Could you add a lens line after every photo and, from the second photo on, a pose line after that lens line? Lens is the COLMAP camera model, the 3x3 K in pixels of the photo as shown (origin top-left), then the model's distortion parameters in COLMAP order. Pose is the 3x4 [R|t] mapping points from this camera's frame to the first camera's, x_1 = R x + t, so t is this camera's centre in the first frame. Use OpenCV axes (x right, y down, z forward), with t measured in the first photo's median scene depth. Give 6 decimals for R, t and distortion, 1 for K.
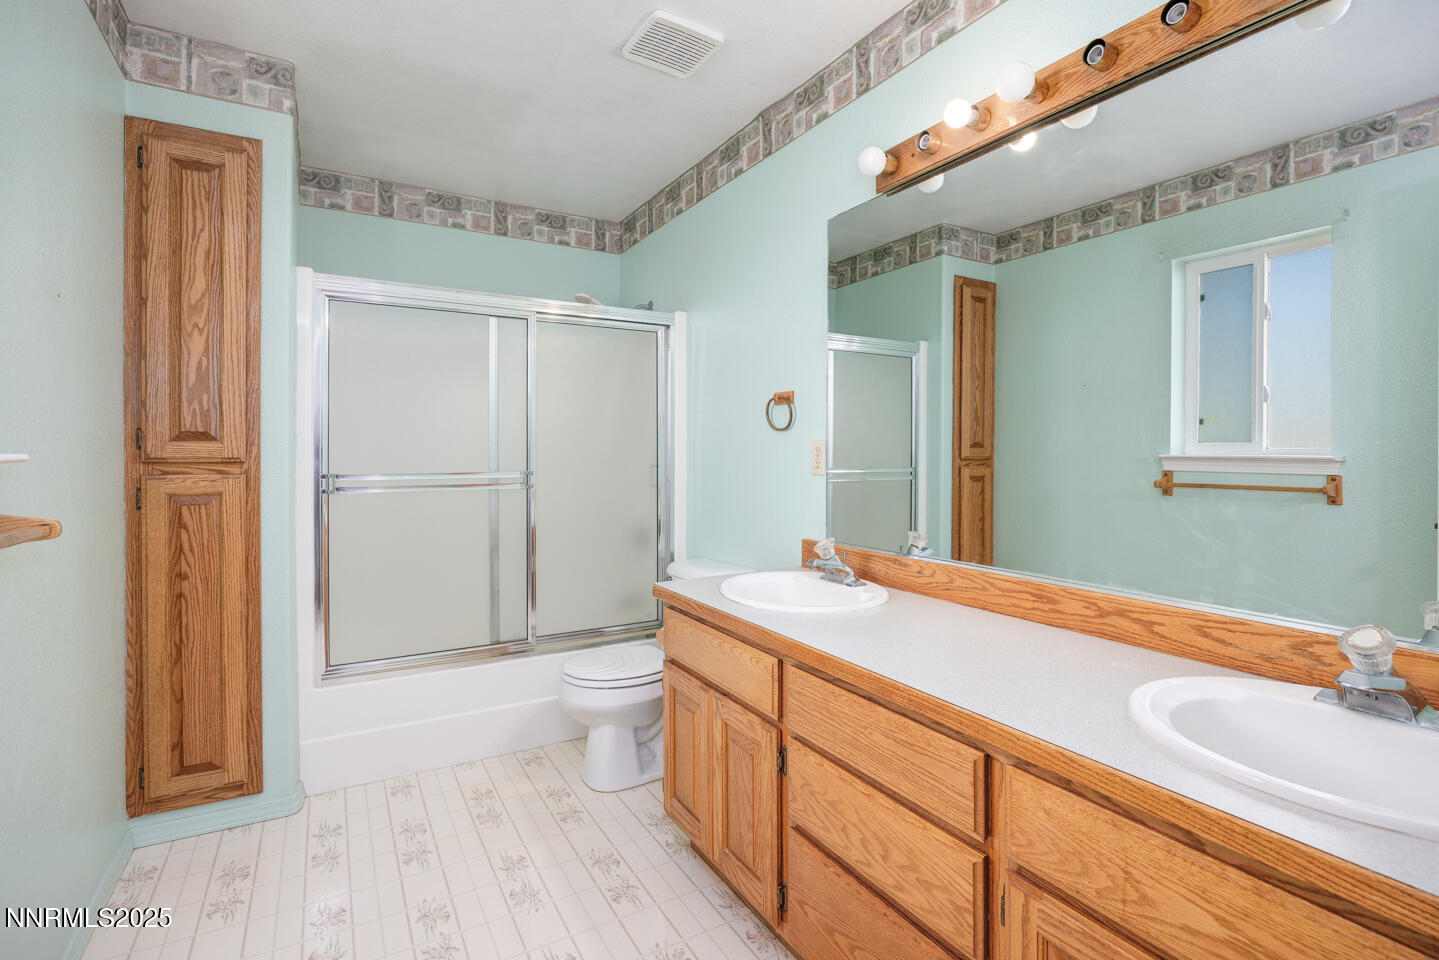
lens RADIAL K [[676.2, 0, 718.5], [0, 676.2, 467.1], [0, 0, 1]] dist [-0.002364, -0.000412]
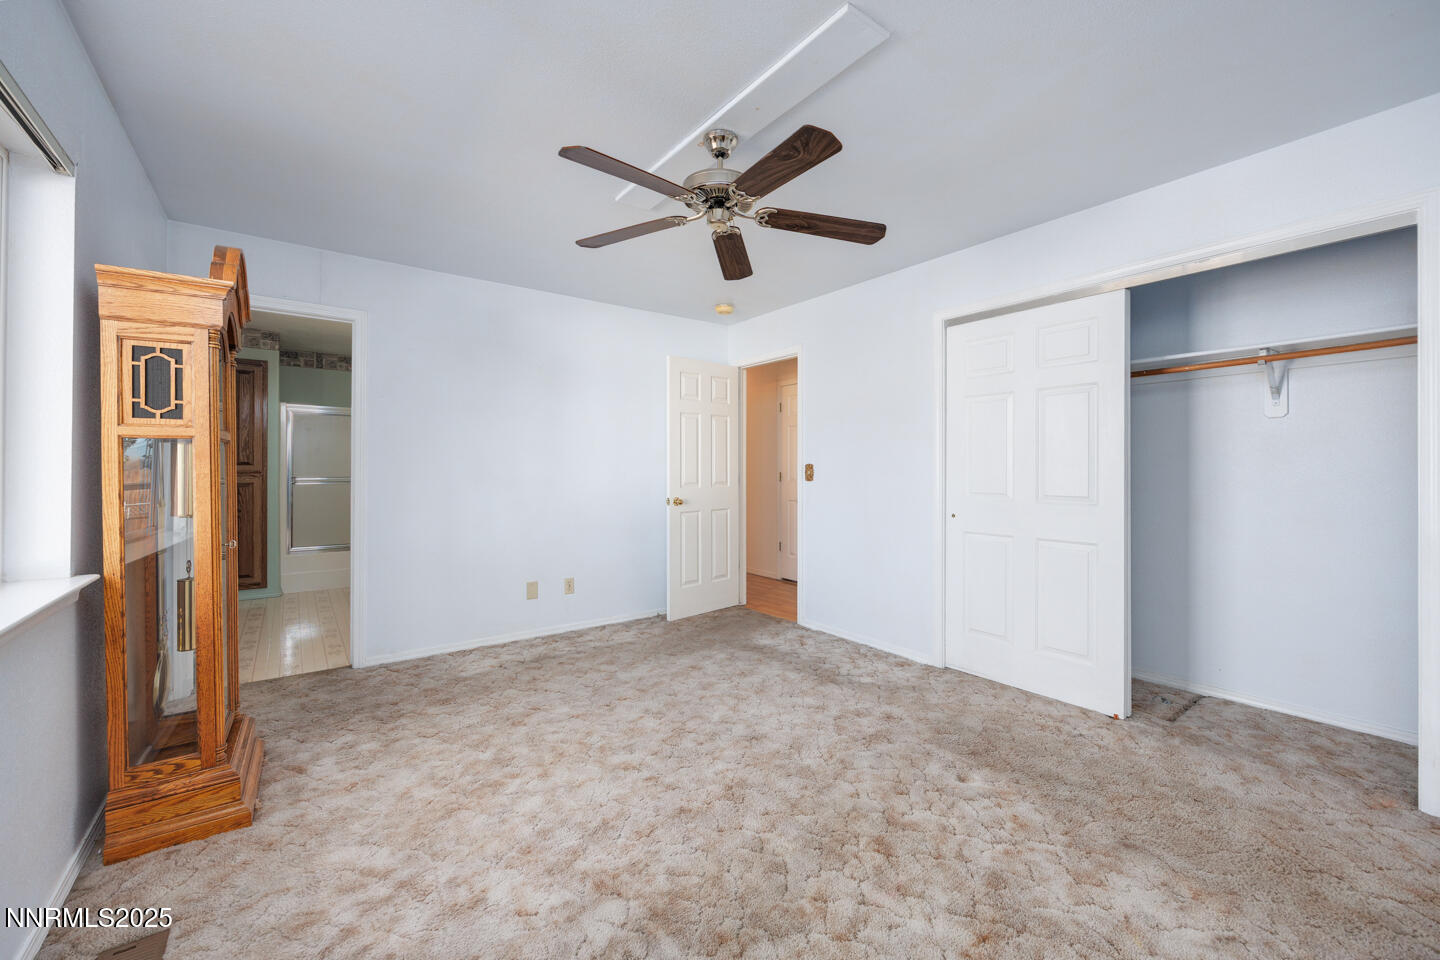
lens RADIAL K [[572.8, 0, 723.6], [0, 572.8, 472.2], [0, 0, 1]] dist [0.001959, 0.000141]
pose [[0.992358, -0.006011, 0.123245, 0.938570], [0.008045, 0.999839, -0.016014, 0.045522], [-0.123129, 0.016883, 0.992247, -1.641356]]
